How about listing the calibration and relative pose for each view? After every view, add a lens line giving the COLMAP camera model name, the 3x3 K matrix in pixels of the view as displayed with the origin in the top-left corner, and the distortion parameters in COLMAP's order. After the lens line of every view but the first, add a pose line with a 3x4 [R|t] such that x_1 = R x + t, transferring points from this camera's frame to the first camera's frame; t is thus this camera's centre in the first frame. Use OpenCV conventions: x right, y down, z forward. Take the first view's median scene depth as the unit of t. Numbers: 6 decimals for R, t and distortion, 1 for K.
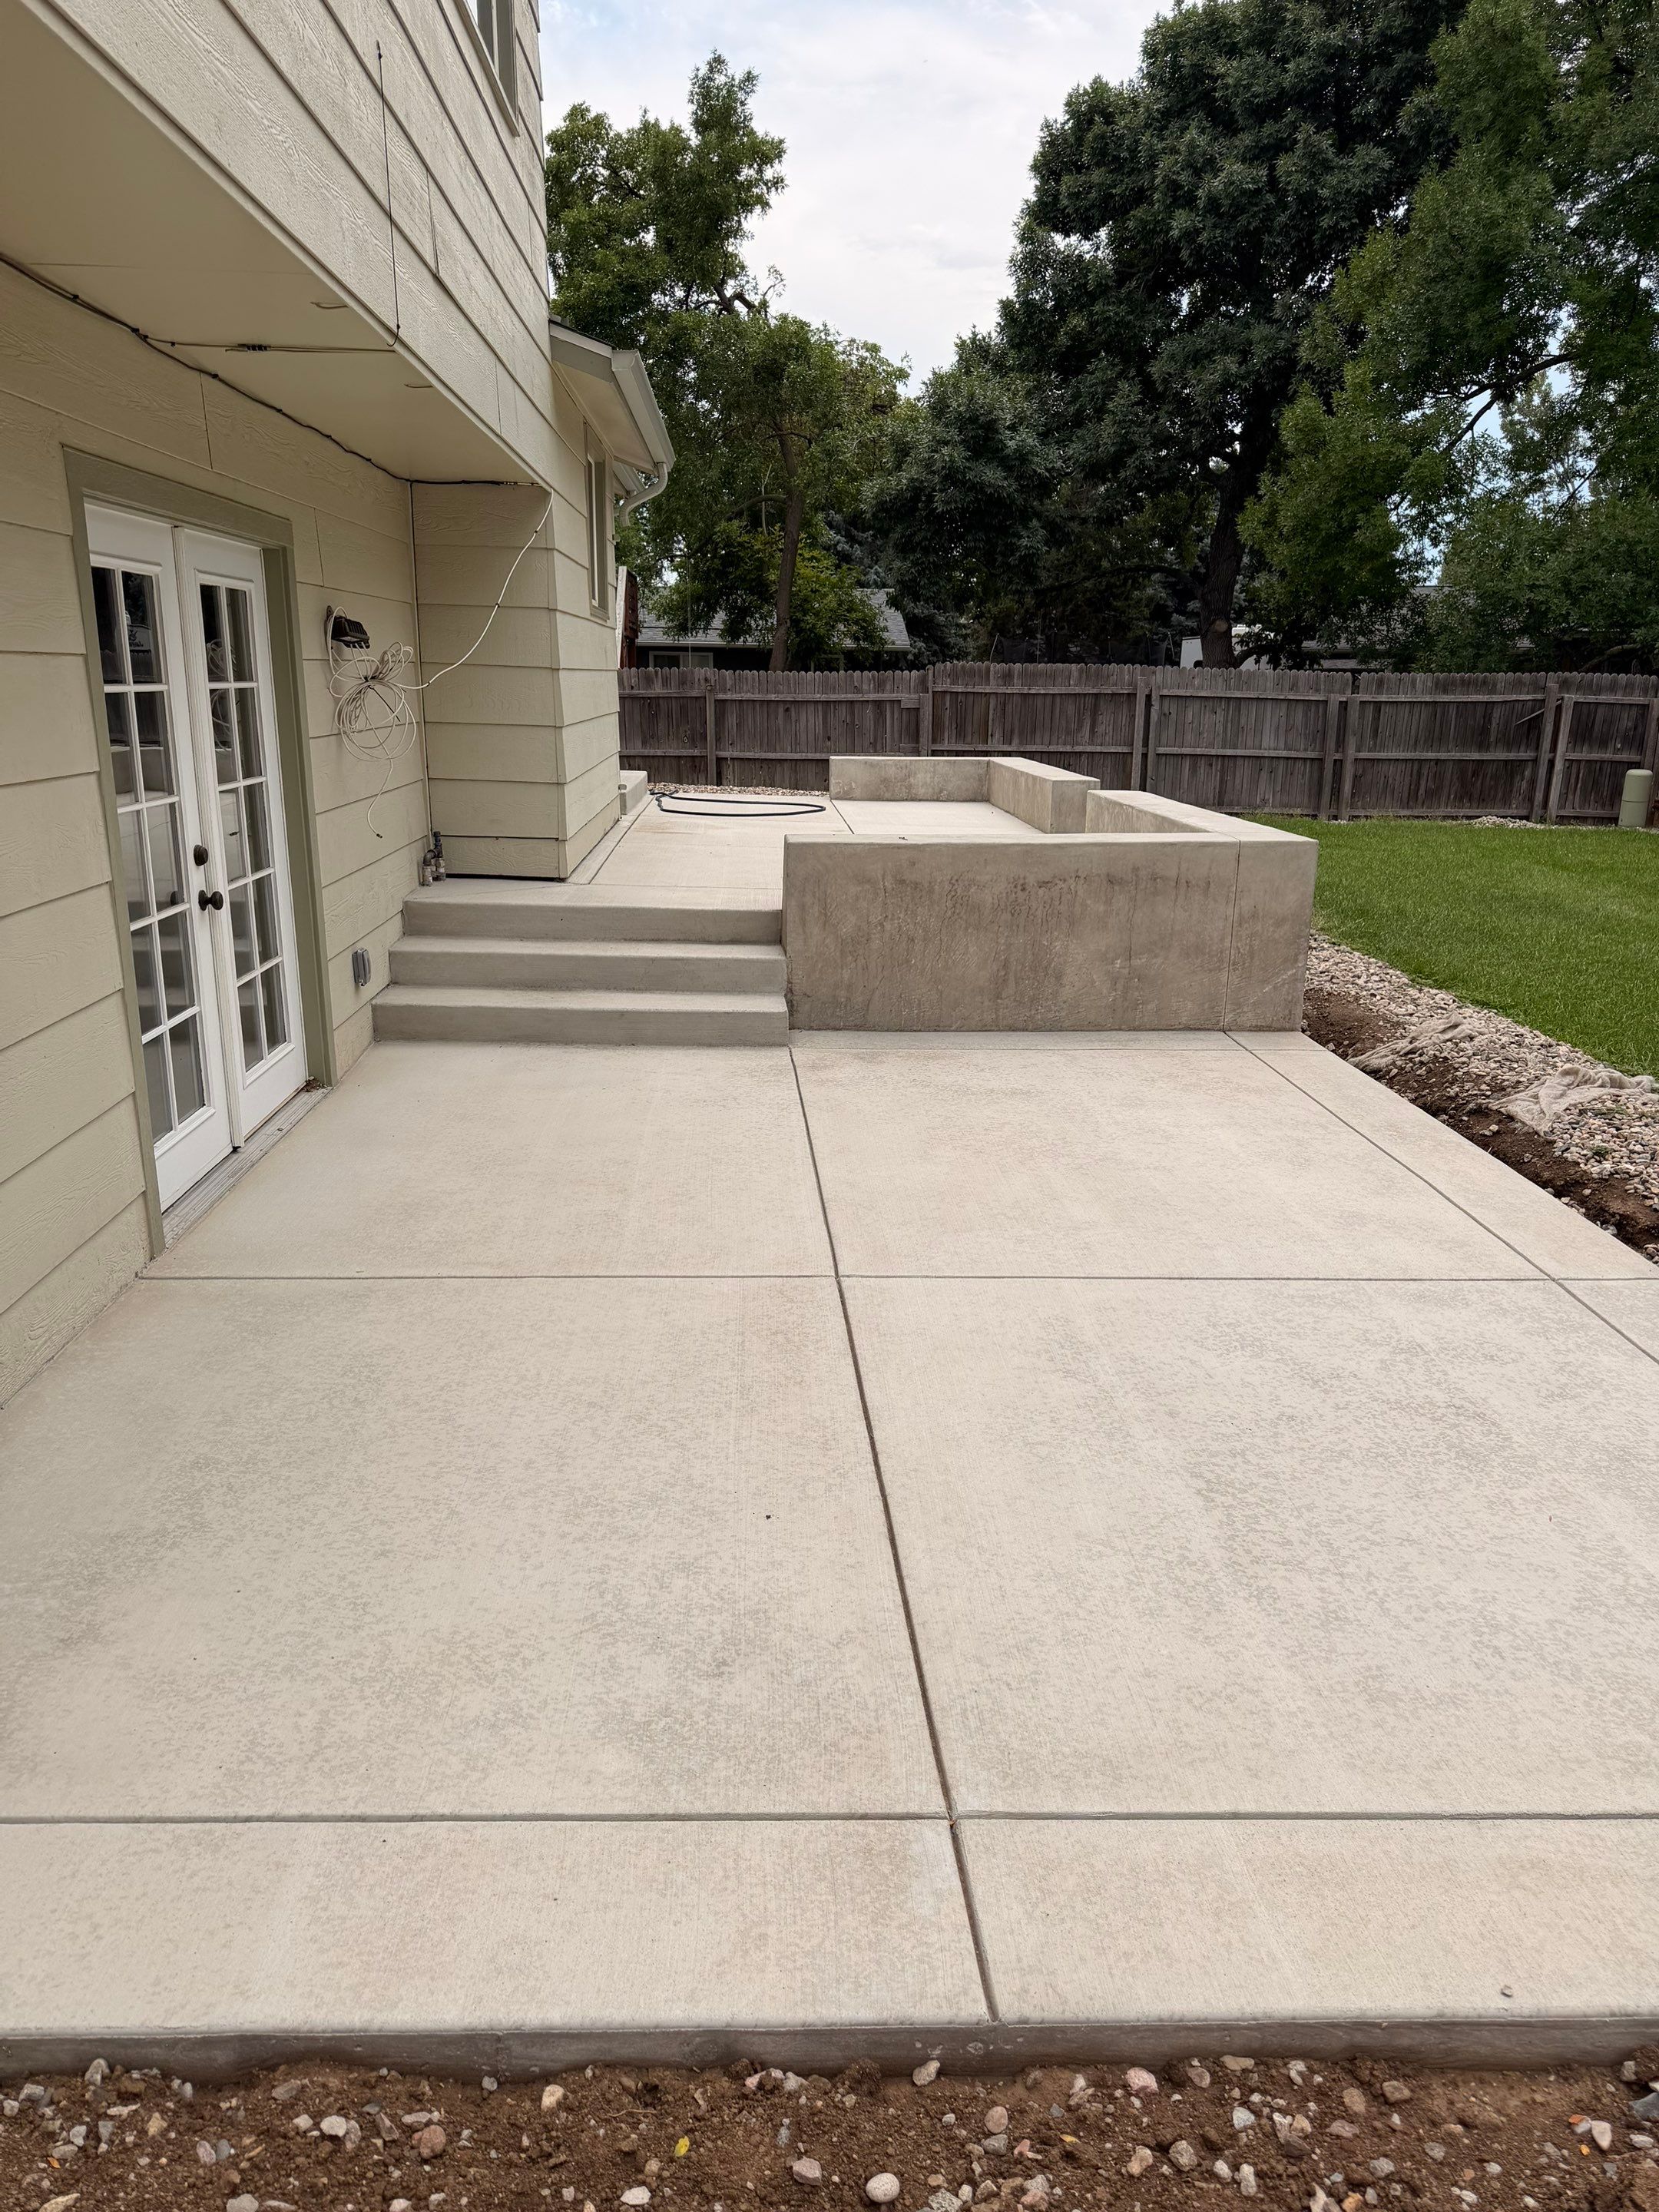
lens RADIAL K [[1536.9, 0, 828.1], [0, 1536.9, 1102.0], [0, 0, 1]] dist [0.112760, -0.201920]
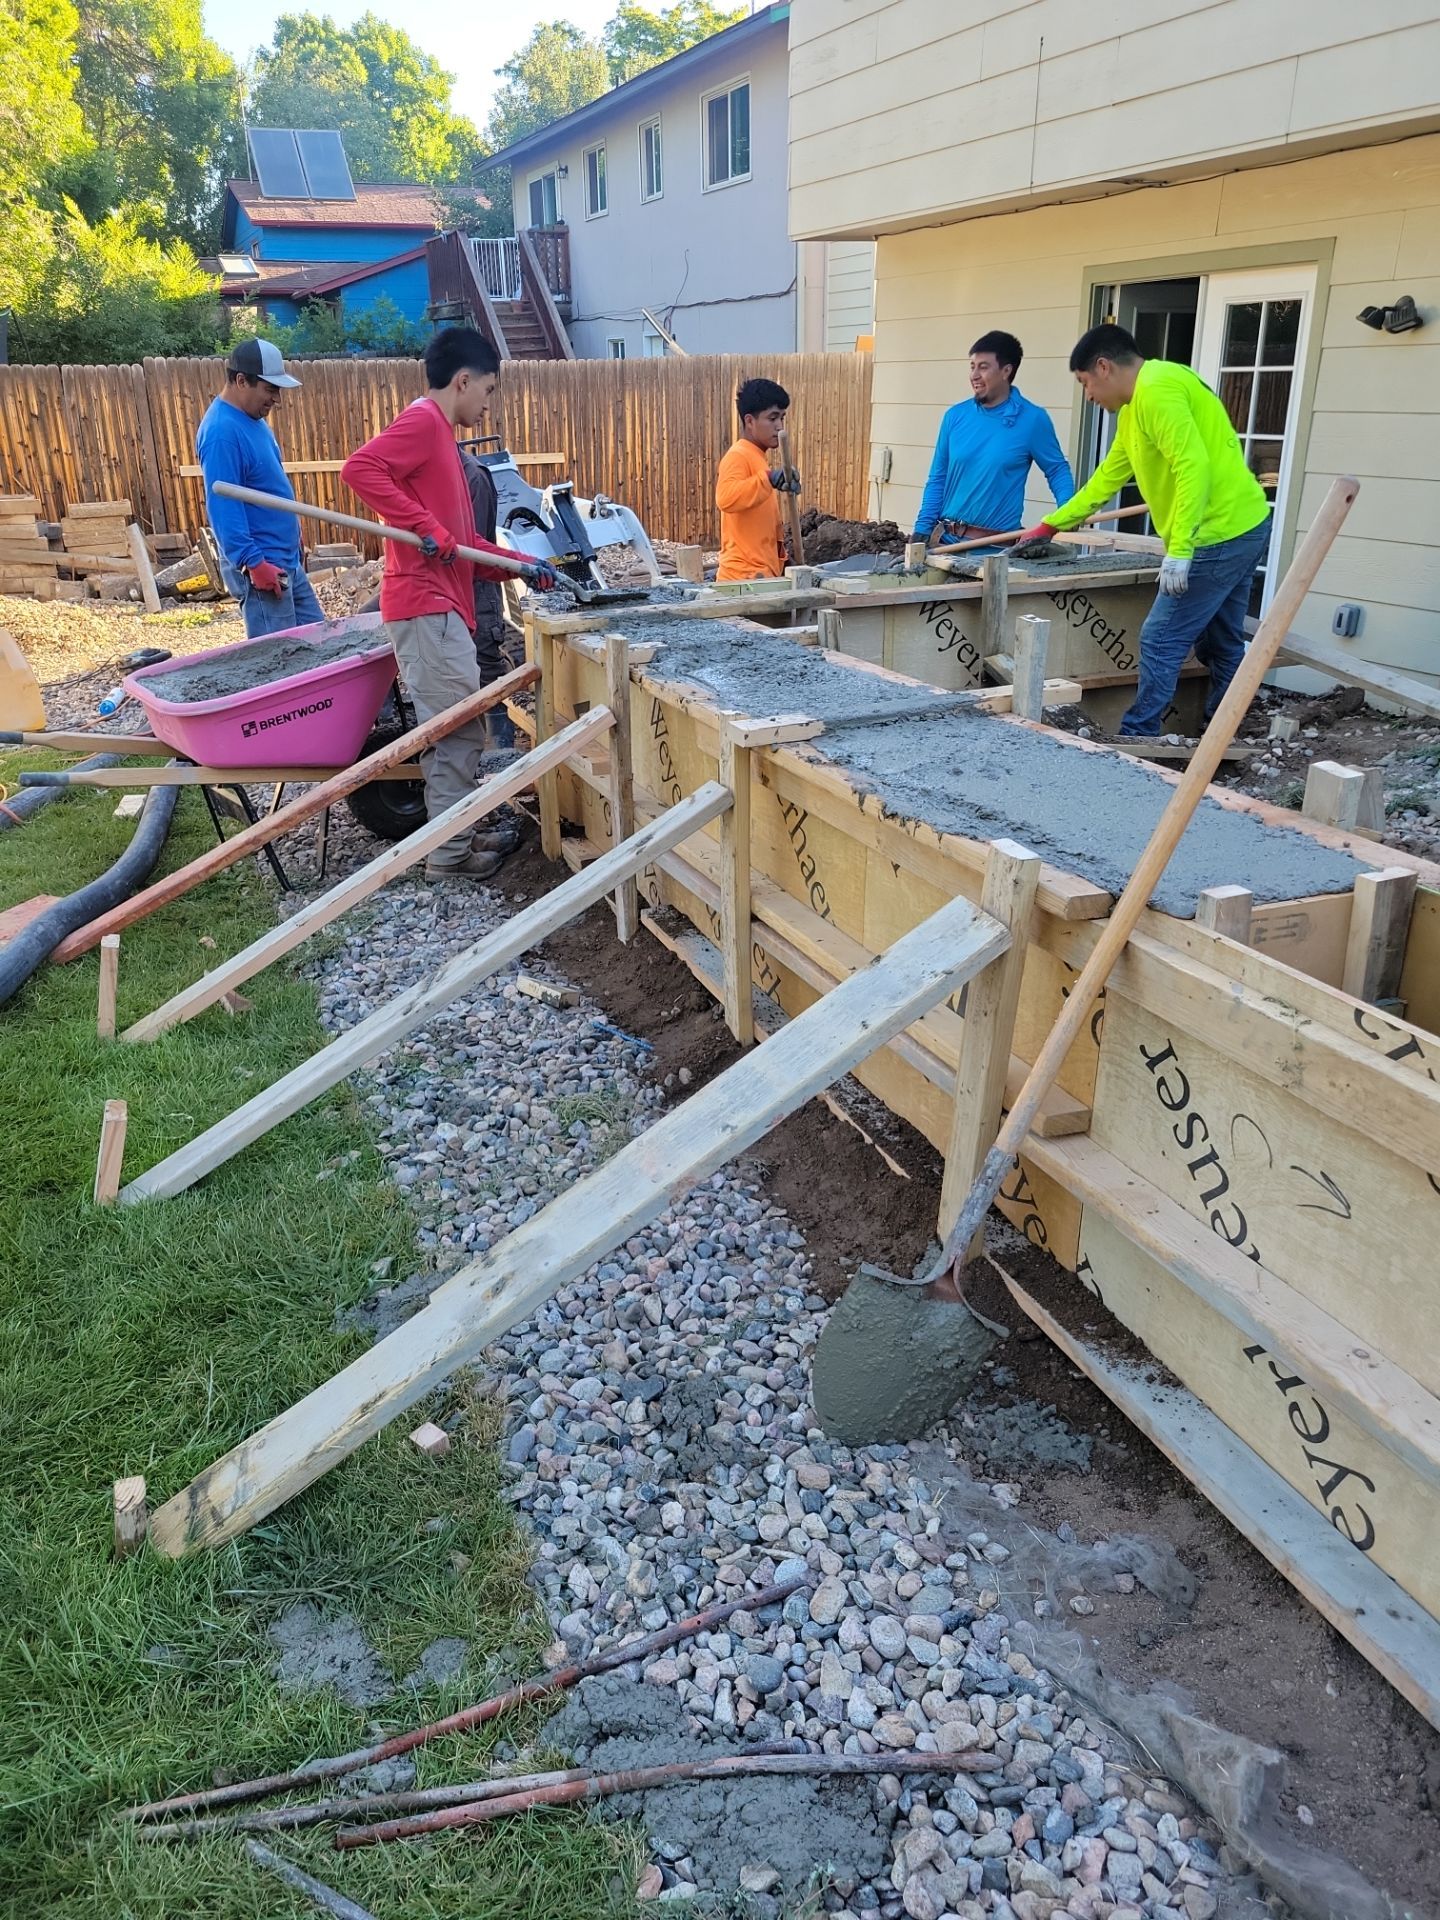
lens RADIAL K [[1450.3, 0, 720.0], [0, 1450.3, 960.0], [0, 0, 1]] dist [0.054115, -0.039102]
pose [[-0.941837, 0.124825, -0.312029, 0.187568], [-0.088082, 0.804320, 0.587632, -0.177551], [0.324322, 0.580937, -0.746543, 0.661962]]
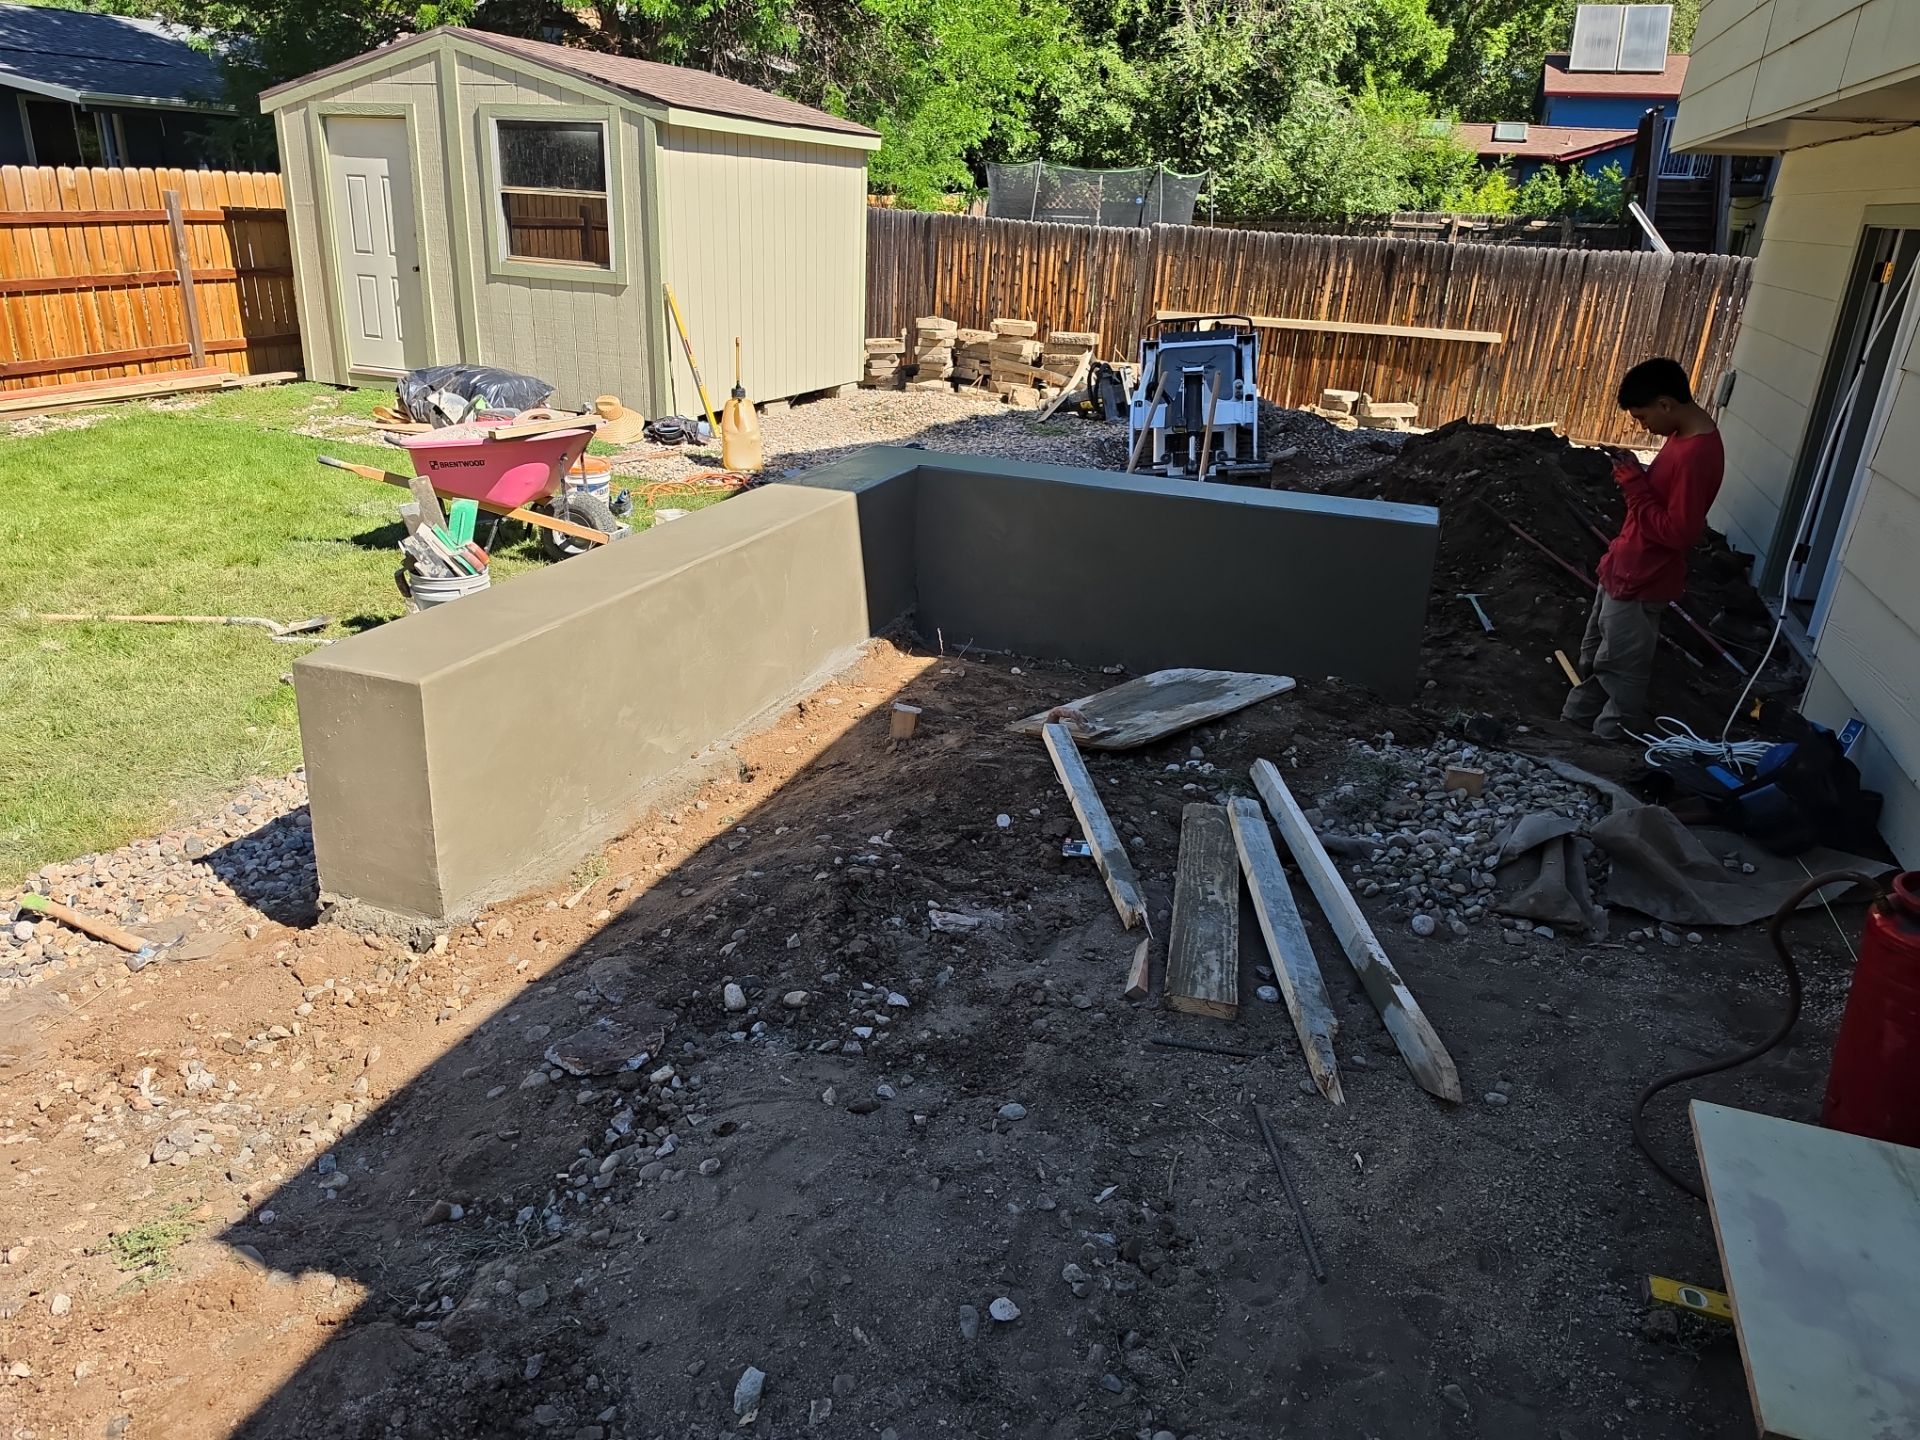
lens RADIAL K [[1348.9, 0, 955.1], [0, 1348.9, 731.7], [0, 0, 1]] dist [0.058669, -0.087827]
pose [[-0.920527, -0.197391, 0.337145, -0.024955], [0.043058, 0.806455, 0.589725, -0.208444], [-0.388299, 0.557375, -0.733865, 0.685728]]
